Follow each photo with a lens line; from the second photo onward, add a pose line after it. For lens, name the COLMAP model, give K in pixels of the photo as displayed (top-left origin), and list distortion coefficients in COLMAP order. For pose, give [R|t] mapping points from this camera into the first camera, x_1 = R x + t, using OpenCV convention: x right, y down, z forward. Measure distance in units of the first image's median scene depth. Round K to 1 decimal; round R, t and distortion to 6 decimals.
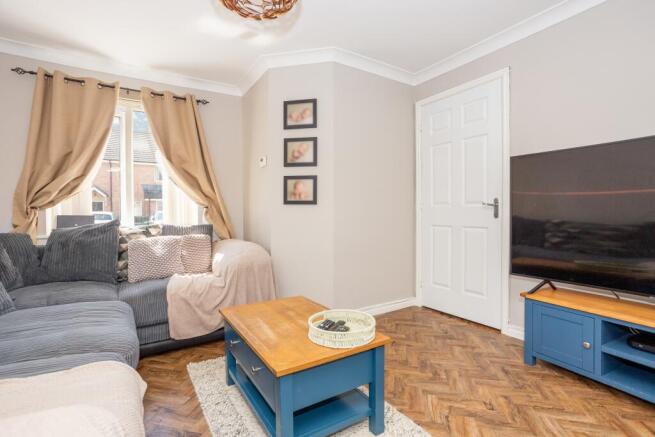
lens RADIAL K [[318.9, 0, 322.7], [0, 318.9, 219.2], [0, 0, 1]] dist [-0.042504, 0.027480]
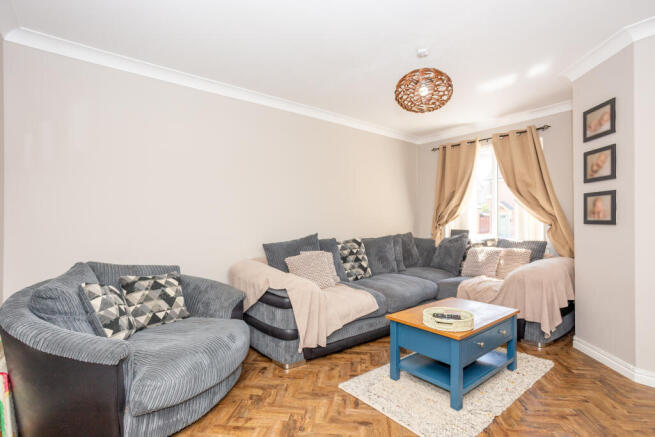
lens RADIAL K [[318.9, 0, 322.7], [0, 318.9, 219.2], [0, 0, 1]] dist [-0.042504, 0.027480]
pose [[0.109430, -0.003889, -0.993987, 0.700151], [-0.025525, 0.999652, -0.006721, -0.036134], [0.993667, 0.026107, 0.109293, 0.155389]]
